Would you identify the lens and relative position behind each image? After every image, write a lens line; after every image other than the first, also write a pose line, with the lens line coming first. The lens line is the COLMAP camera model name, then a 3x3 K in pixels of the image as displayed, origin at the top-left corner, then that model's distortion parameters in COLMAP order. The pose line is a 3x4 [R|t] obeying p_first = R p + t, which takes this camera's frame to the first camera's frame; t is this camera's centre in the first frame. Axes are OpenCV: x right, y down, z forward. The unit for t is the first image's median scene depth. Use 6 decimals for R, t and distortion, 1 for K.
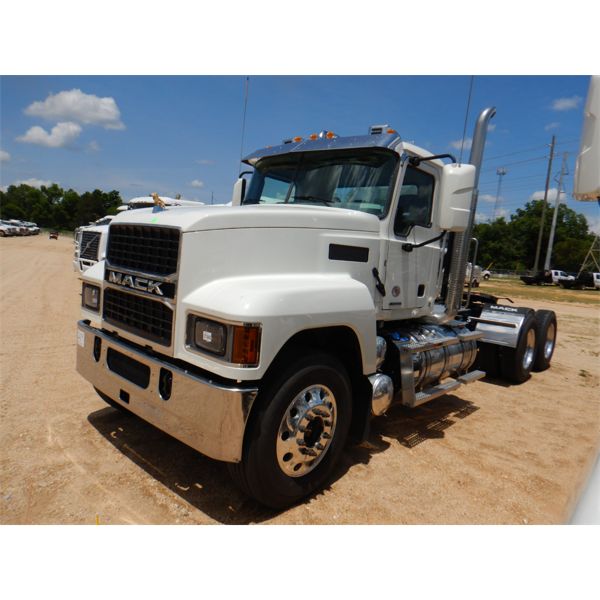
lens RADIAL K [[470.7, 0, 296.2], [0, 470.7, 296.8], [0, 0, 1]] dist [0.057398, 0.015265]
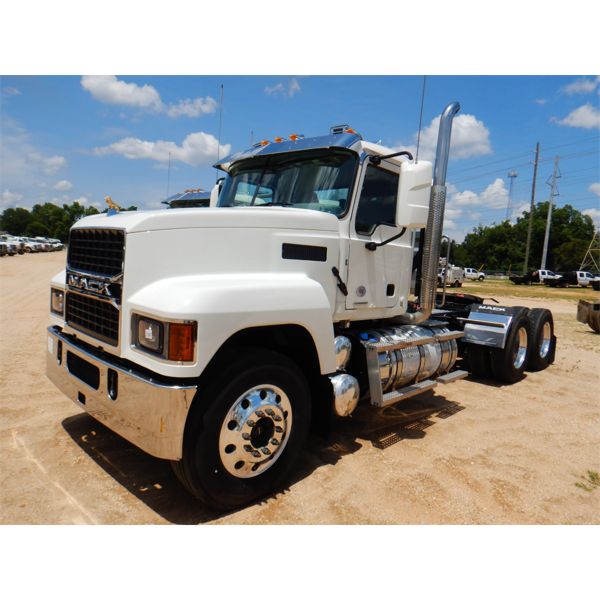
lens RADIAL K [[470.7, 0, 319.8], [0, 470.7, 302.2], [0, 0, 1]] dist [0.057398, 0.015265]
pose [[0.999204, -0.020134, -0.034450, 0.165151], [0.019574, 0.999672, -0.016508, 0.029247], [0.034771, 0.015820, 0.999270, 0.000290]]
